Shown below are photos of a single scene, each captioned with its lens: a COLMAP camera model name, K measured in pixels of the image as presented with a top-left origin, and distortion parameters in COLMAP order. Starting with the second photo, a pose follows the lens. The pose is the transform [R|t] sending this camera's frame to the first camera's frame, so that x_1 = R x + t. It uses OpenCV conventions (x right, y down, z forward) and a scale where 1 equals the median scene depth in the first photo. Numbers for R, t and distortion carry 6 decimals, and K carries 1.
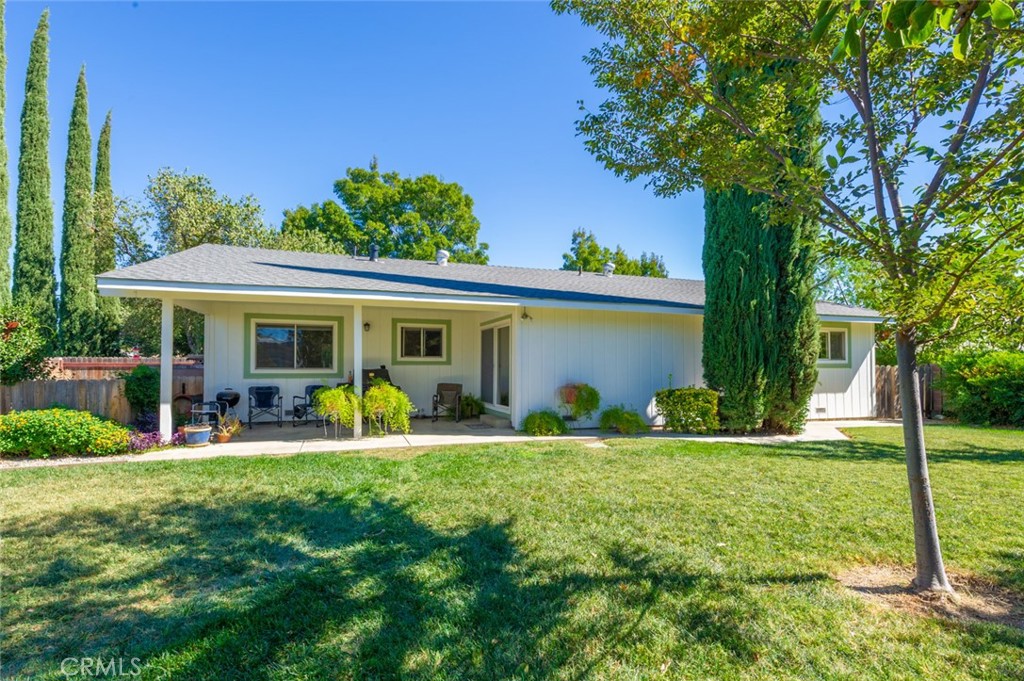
lens RADIAL K [[501.5, 0, 512.3], [0, 501.5, 367.5], [0, 0, 1]] dist [0.003191, 0.001558]
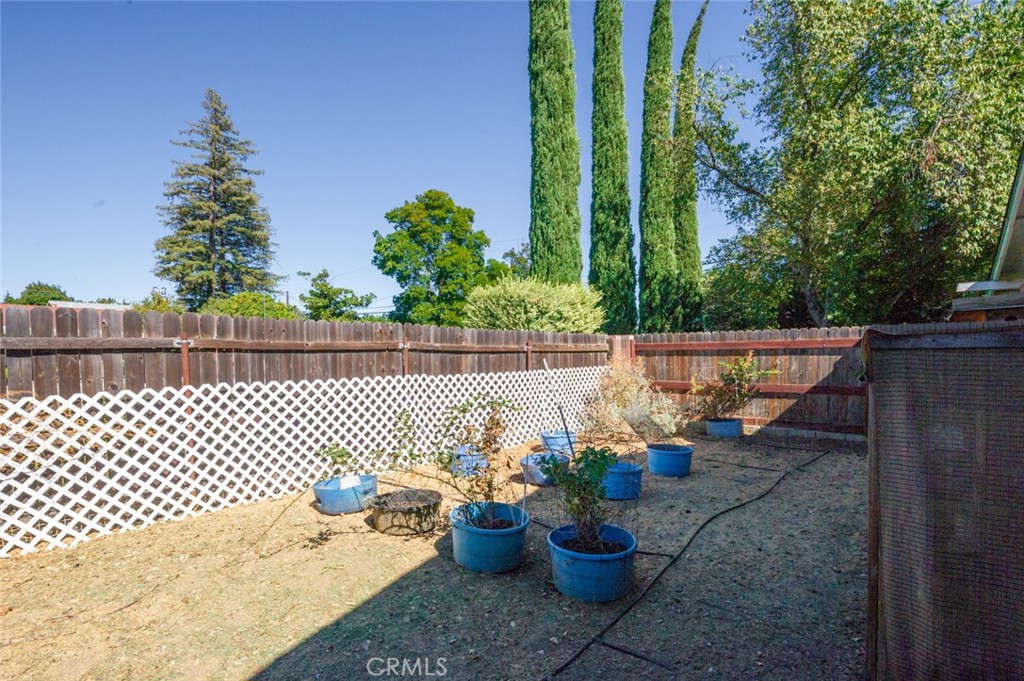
lens RADIAL K [[501.2, 0, 512.0], [0, 501.2, 340.5], [0, 0, 1]] dist [-0.001163, -0.006102]
pose [[0.531813, -0.023023, -0.846549, -0.399559], [0.004042, 0.999688, -0.024649, 0.000851], [0.846852, 0.009687, 0.531740, 0.481714]]
